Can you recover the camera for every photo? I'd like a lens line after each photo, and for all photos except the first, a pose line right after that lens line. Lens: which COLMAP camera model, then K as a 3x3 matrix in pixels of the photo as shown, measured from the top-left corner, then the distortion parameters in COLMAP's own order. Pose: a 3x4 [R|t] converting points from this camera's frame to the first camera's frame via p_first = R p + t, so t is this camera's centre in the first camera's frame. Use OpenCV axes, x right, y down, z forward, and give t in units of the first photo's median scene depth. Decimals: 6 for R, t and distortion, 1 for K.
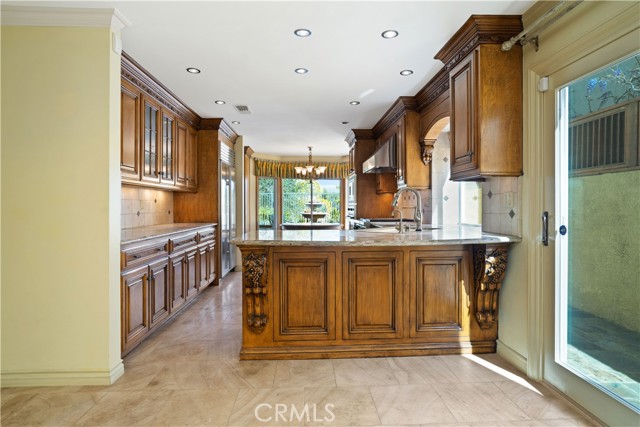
lens RADIAL K [[356.6, 0, 318.2], [0, 356.6, 211.5], [0, 0, 1]] dist [0.001294, 0.000494]
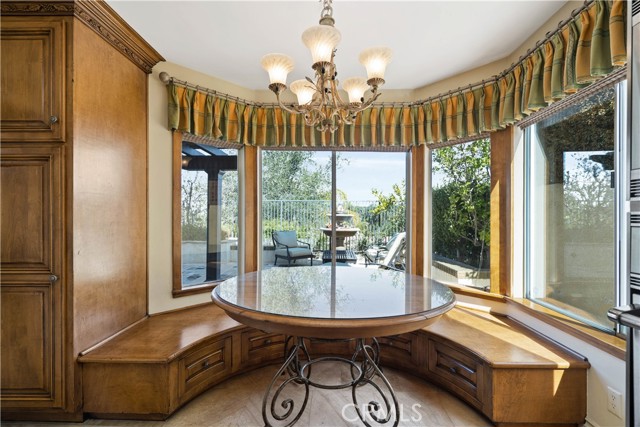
lens RADIAL K [[294.7, 0, 320.2], [0, 294.7, 218.8], [0, 0, 1]] dist [-0.030742, 0.005696]
pose [[0.997261, 0.009008, -0.073409, -0.009617], [-0.009848, 0.999890, -0.011085, -0.012759], [0.073301, 0.011778, 0.997240, 0.681552]]
